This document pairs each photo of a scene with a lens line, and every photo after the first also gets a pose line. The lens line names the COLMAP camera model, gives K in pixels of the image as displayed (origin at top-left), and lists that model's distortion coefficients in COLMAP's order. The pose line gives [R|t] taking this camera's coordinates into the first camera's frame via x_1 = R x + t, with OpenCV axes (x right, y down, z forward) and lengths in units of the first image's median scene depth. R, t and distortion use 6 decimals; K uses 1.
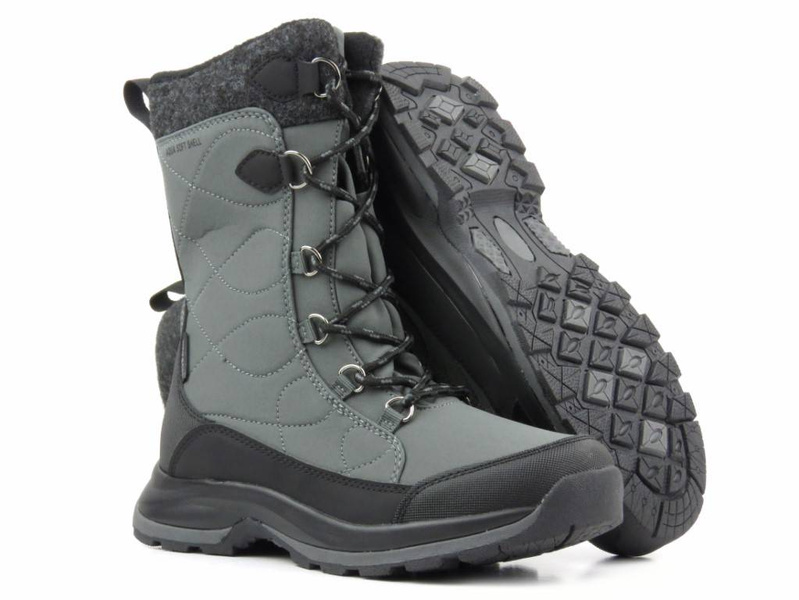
lens RADIAL K [[2379.5, 0, 399.5], [0, 2379.5, 300.0], [0, 0, 1]] dist [-0.057729, -0.344750]
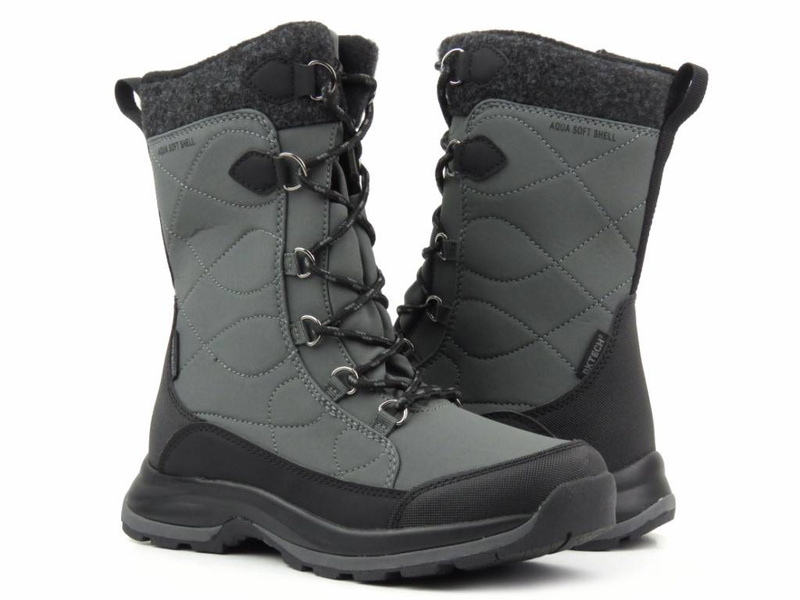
lens RADIAL K [[2040.5, 0, 400.0], [0, 2040.5, 300.0], [0, 0, 1]] dist [-0.055353, -0.212471]
pose [[0.999042, 0.011329, 0.042277, -0.033064], [-0.012013, 0.999800, 0.015961, -0.014912], [-0.042088, -0.016454, 0.998978, 0.136930]]
